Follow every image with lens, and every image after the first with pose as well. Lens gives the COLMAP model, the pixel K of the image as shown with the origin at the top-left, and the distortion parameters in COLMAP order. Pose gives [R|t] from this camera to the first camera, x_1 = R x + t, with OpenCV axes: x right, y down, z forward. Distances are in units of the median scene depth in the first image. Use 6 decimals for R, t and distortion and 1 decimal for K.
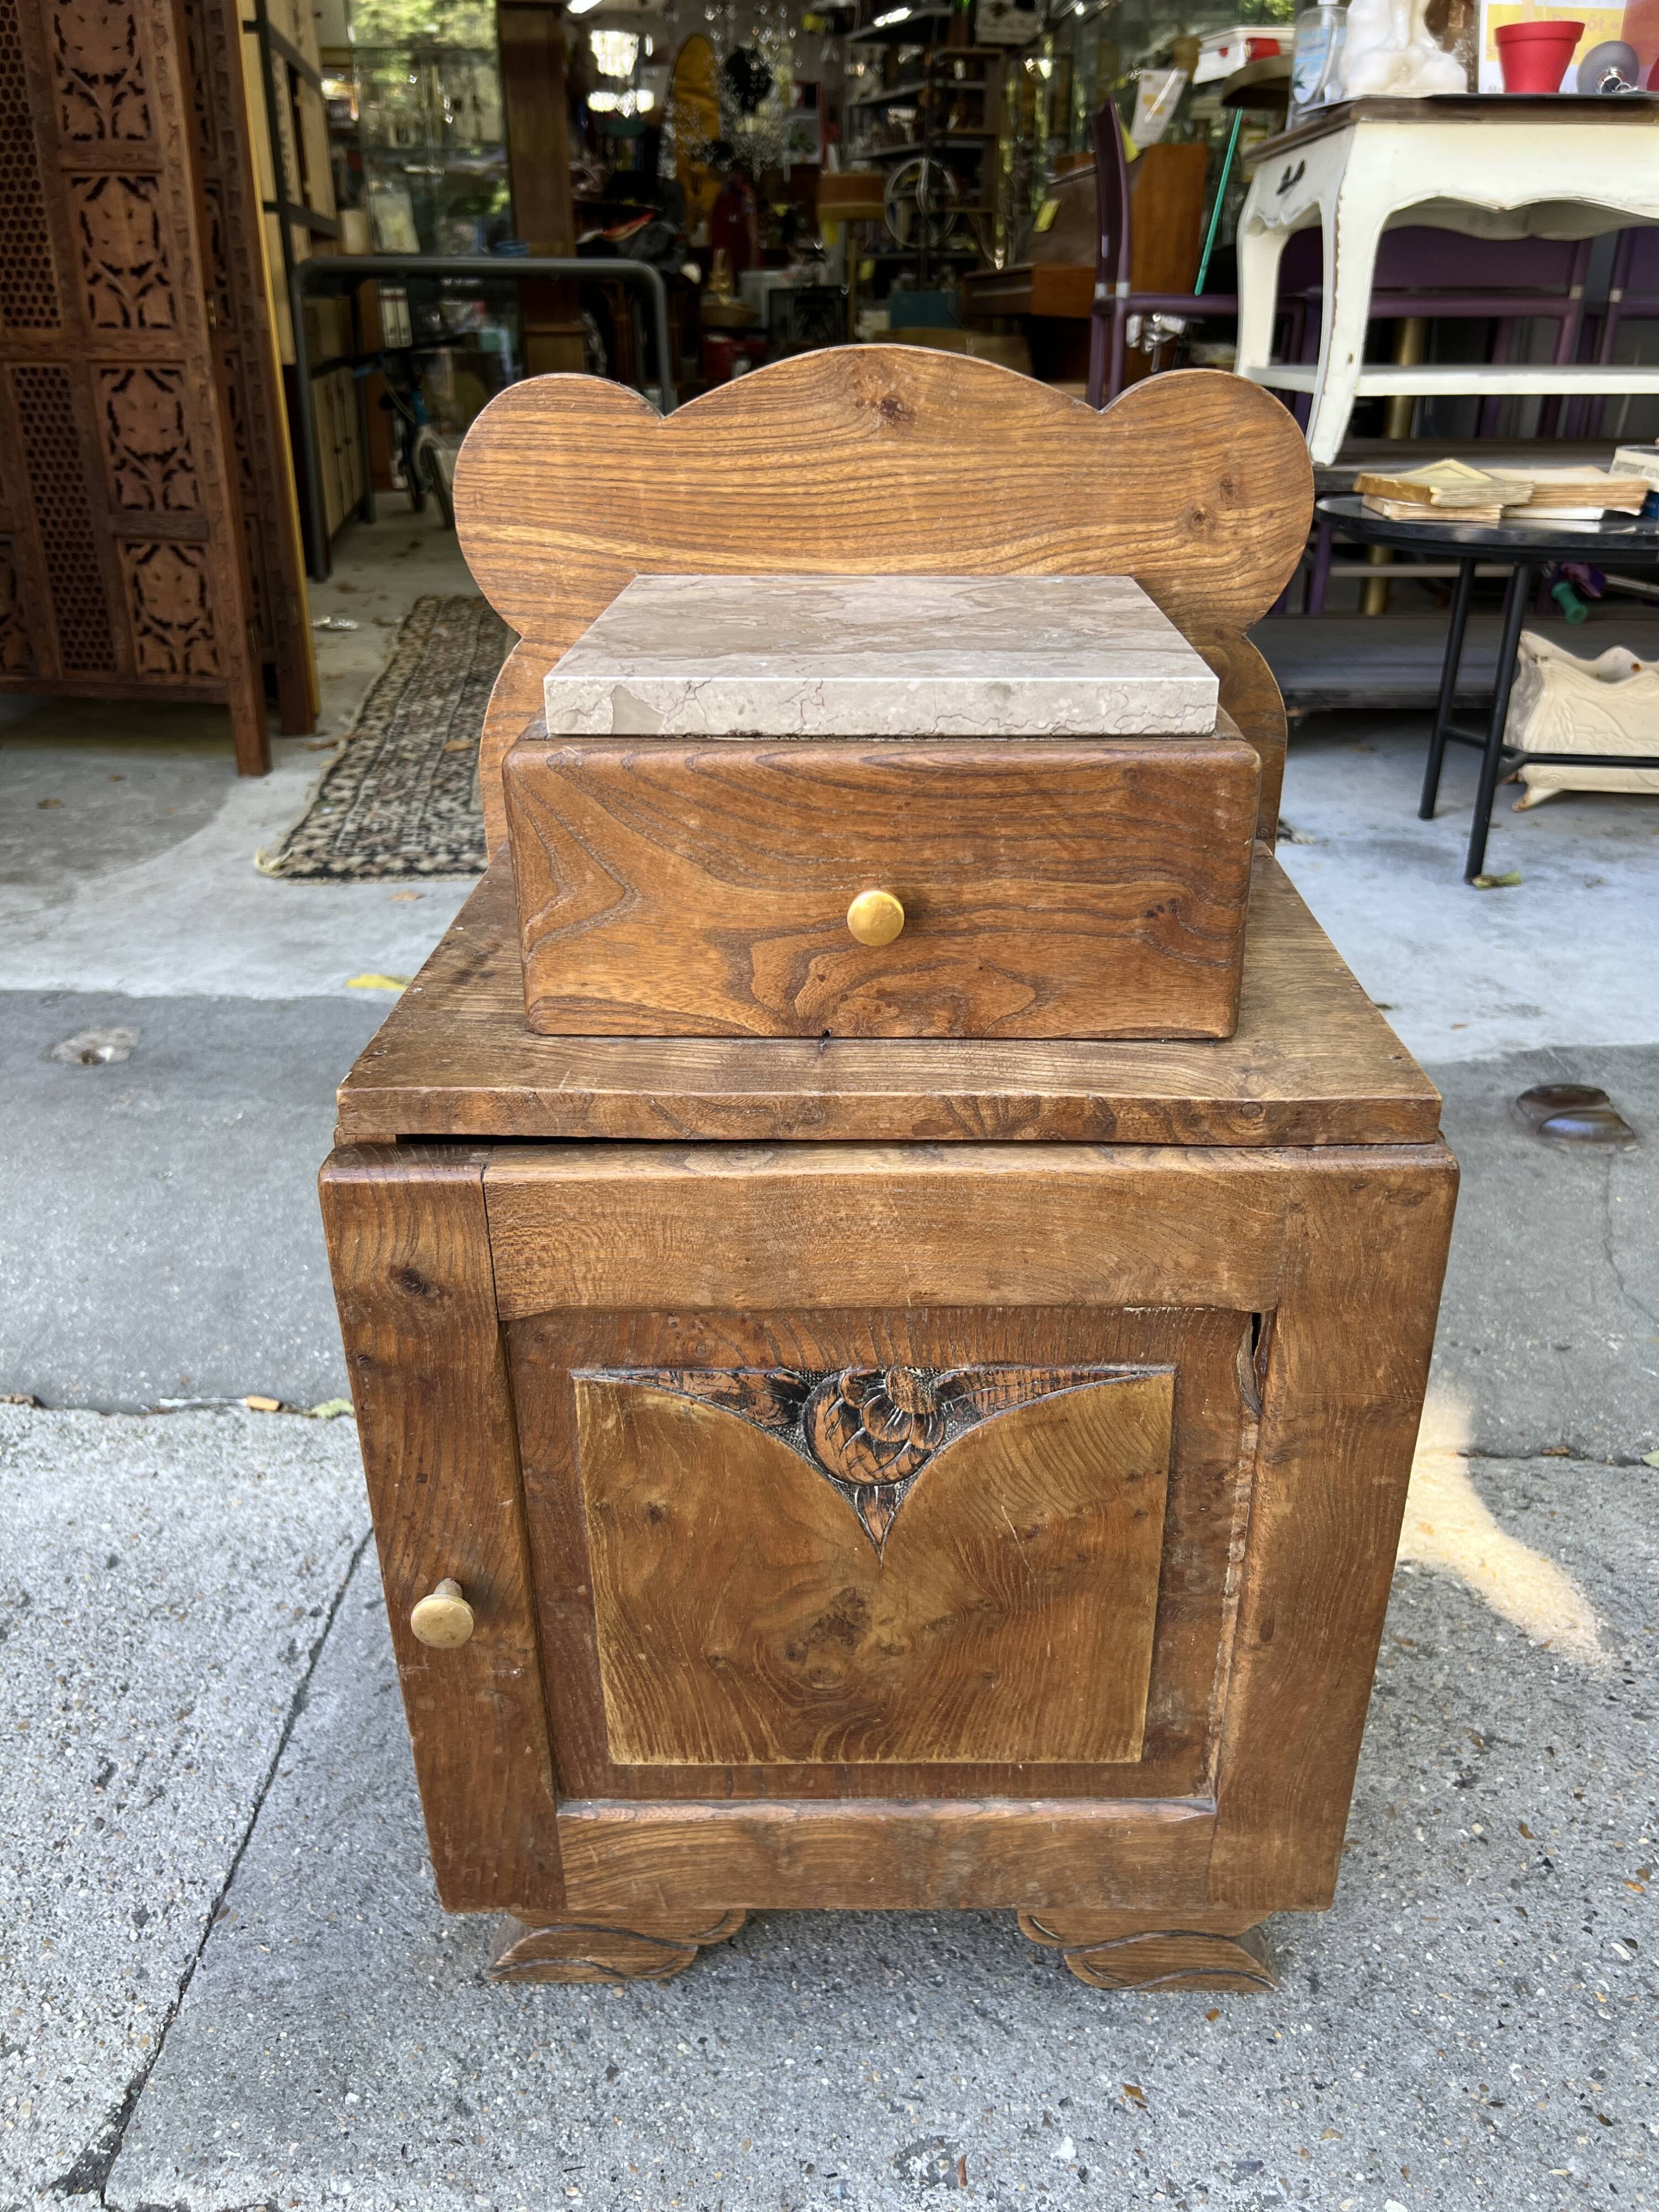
lens RADIAL K [[1677.4, 0, 831.2], [0, 1677.4, 1109.0], [0, 0, 1]] dist [0.033409, -0.045391]
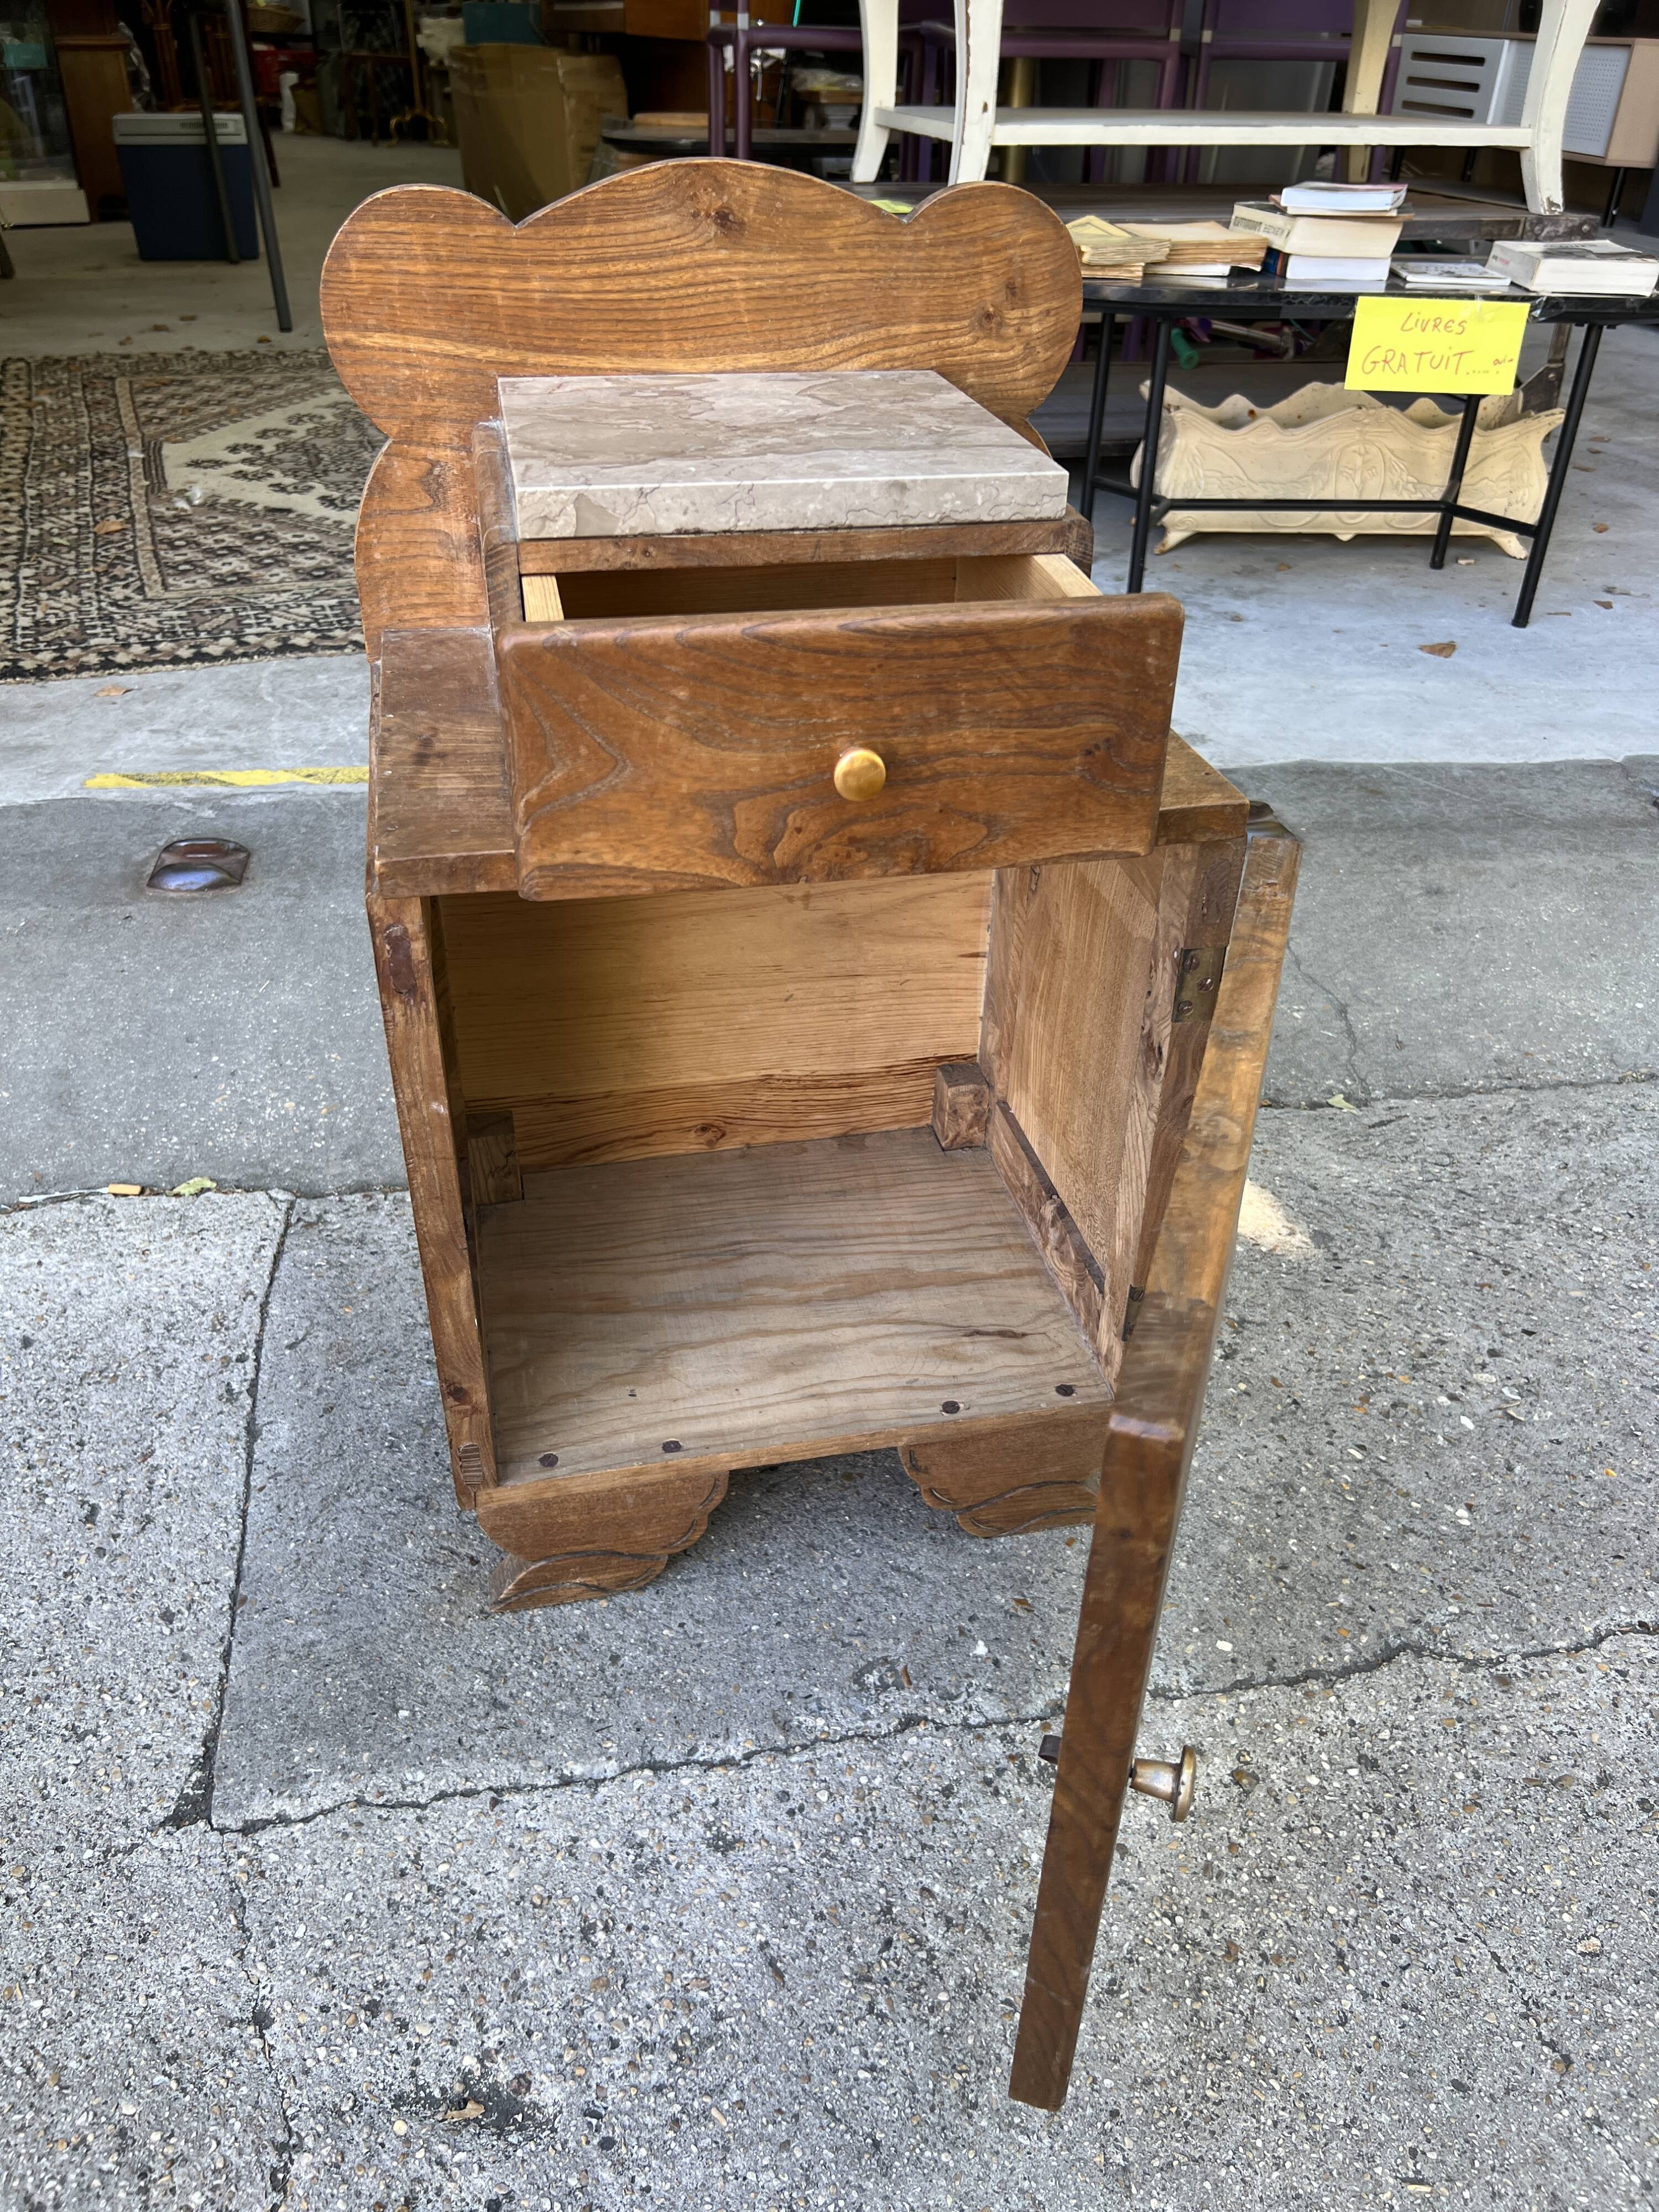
lens RADIAL K [[1676.4, 0, 809.5], [0, 1676.4, 1101.9], [0, 0, 1]] dist [0.017892, -0.020022]
pose [[0.975876, -0.104395, 0.191748, -0.181577], [0.078125, 0.987093, 0.139802, 0.010748], [-0.203868, -0.121449, 0.971436, -0.165368]]
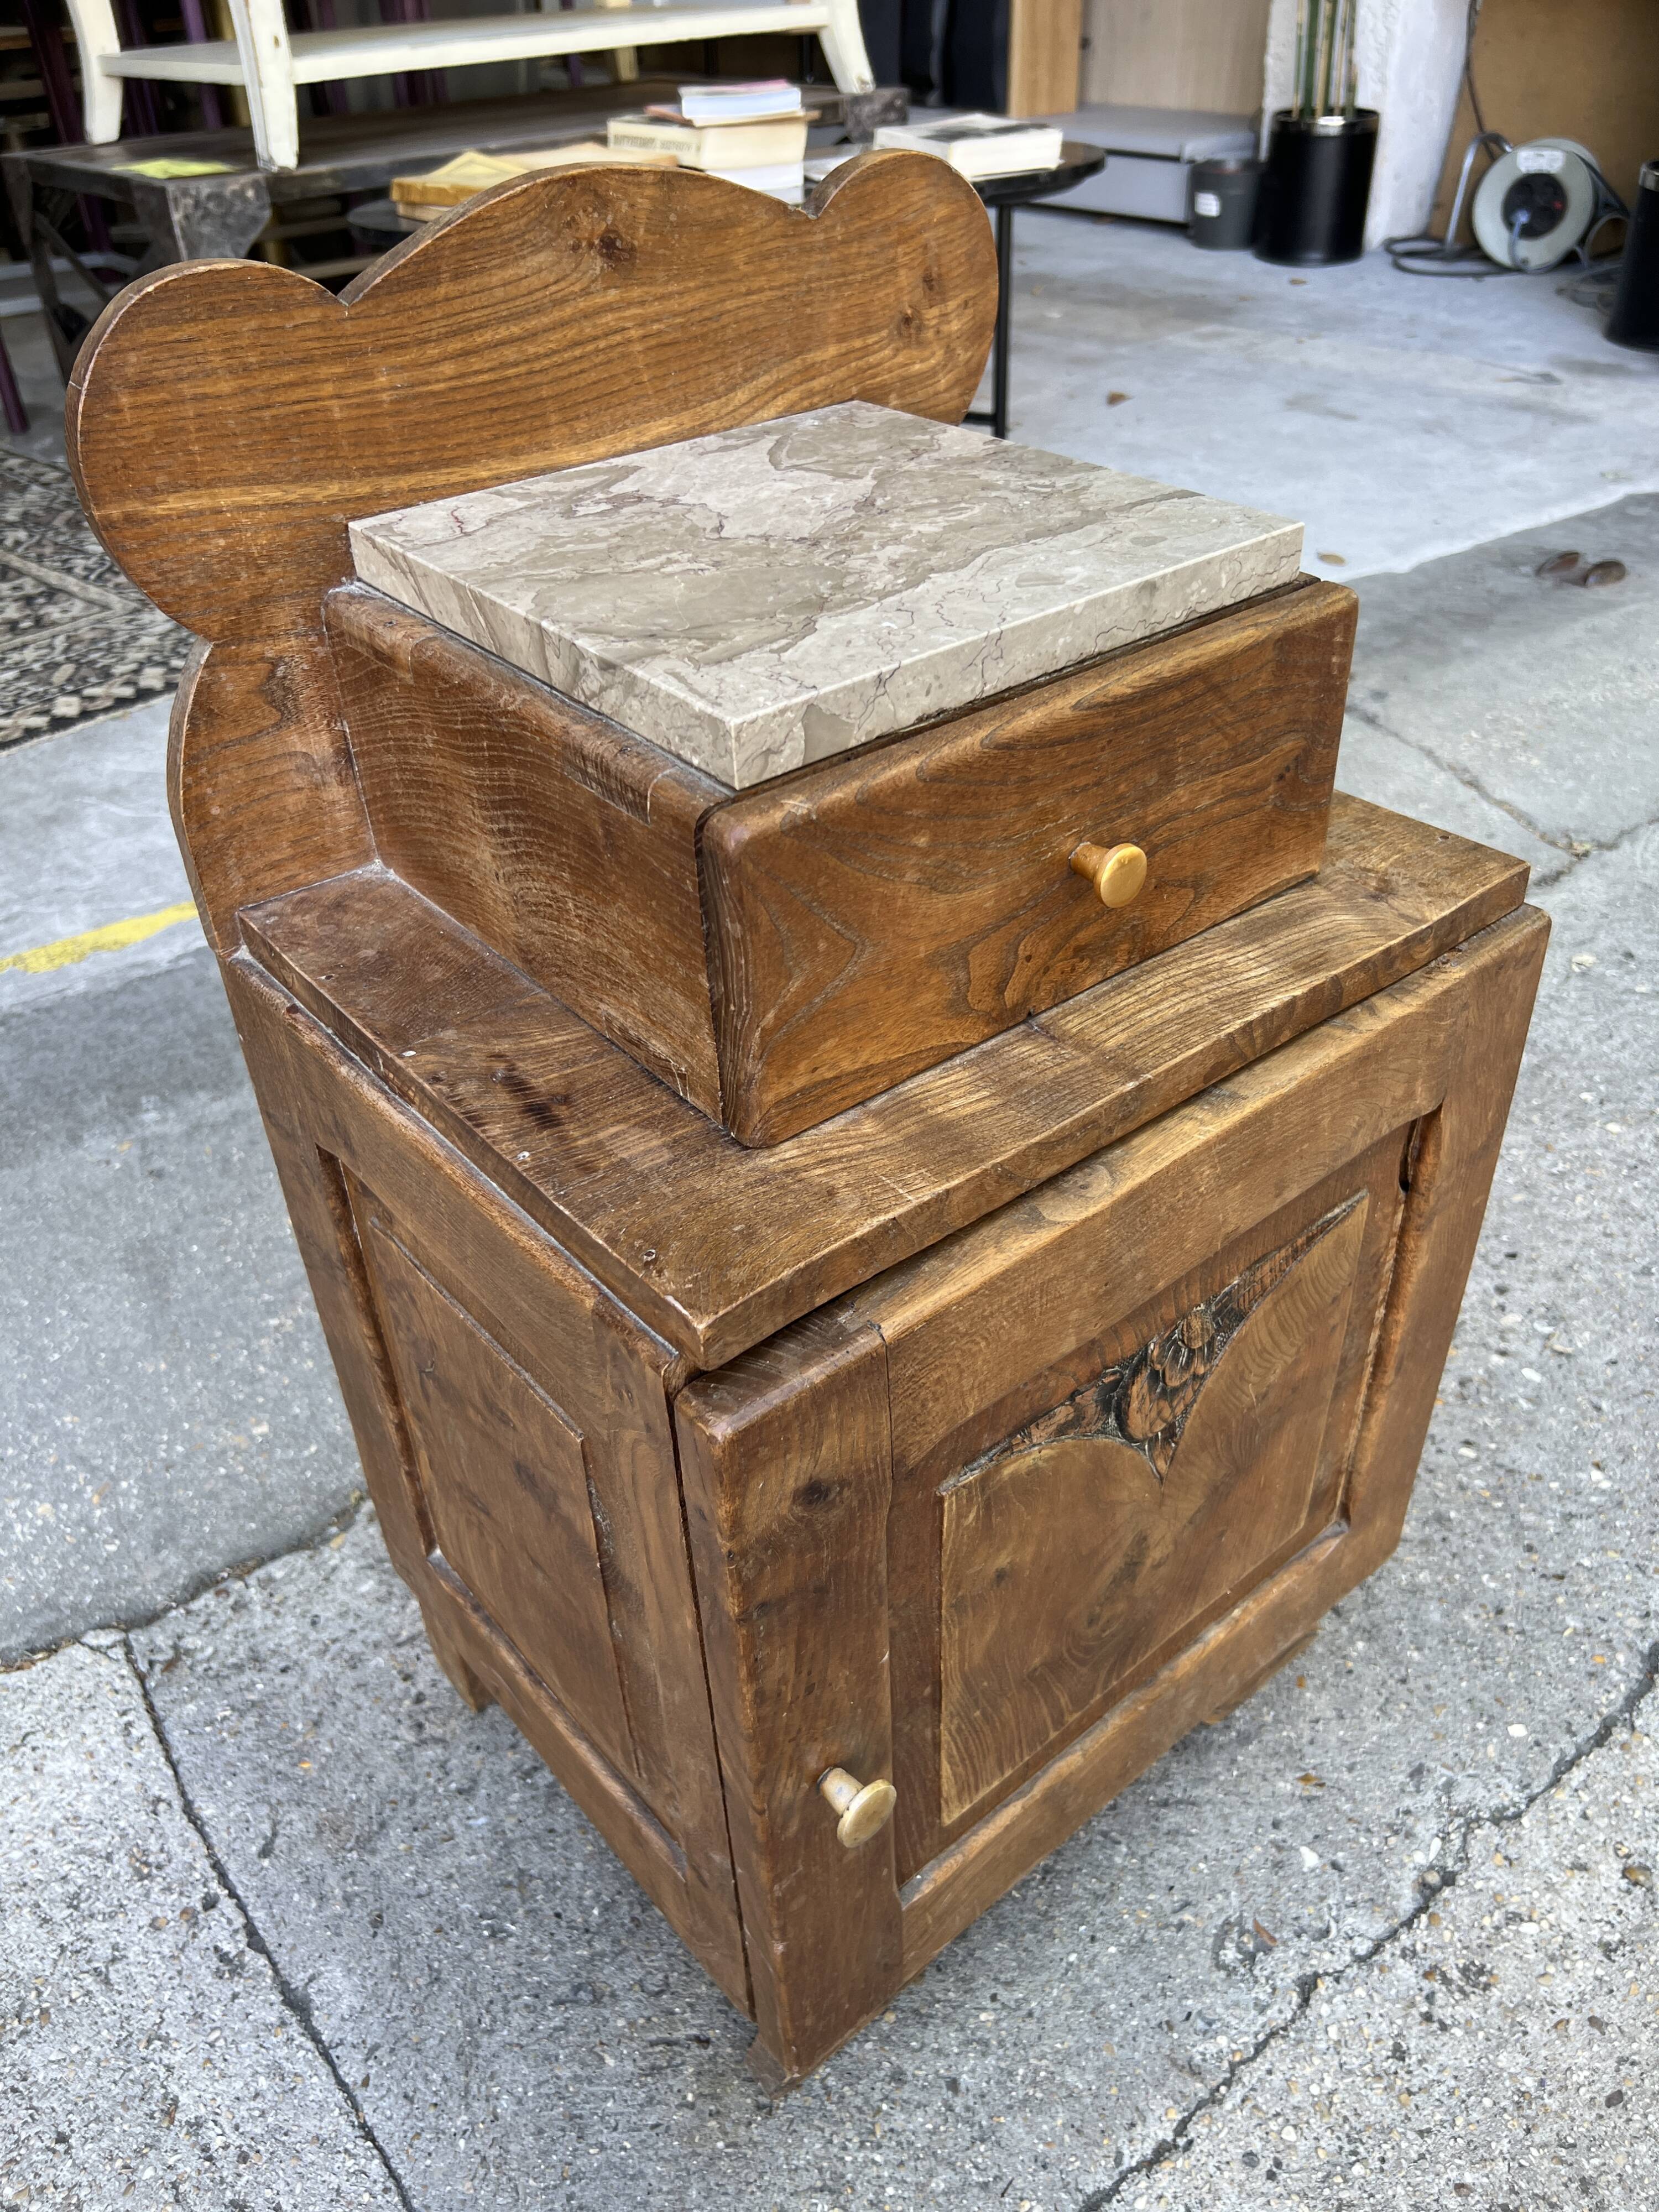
lens RADIAL K [[1691.5, 0, 805.2], [0, 1691.5, 1103.3], [0, 0, 1]] dist [0.008192, -0.004556]
pose [[0.770186, -0.397866, 0.498513, -0.450591], [0.311781, 0.916695, 0.249927, -0.211643], [-0.556422, -0.037063, 0.830073, 0.259184]]
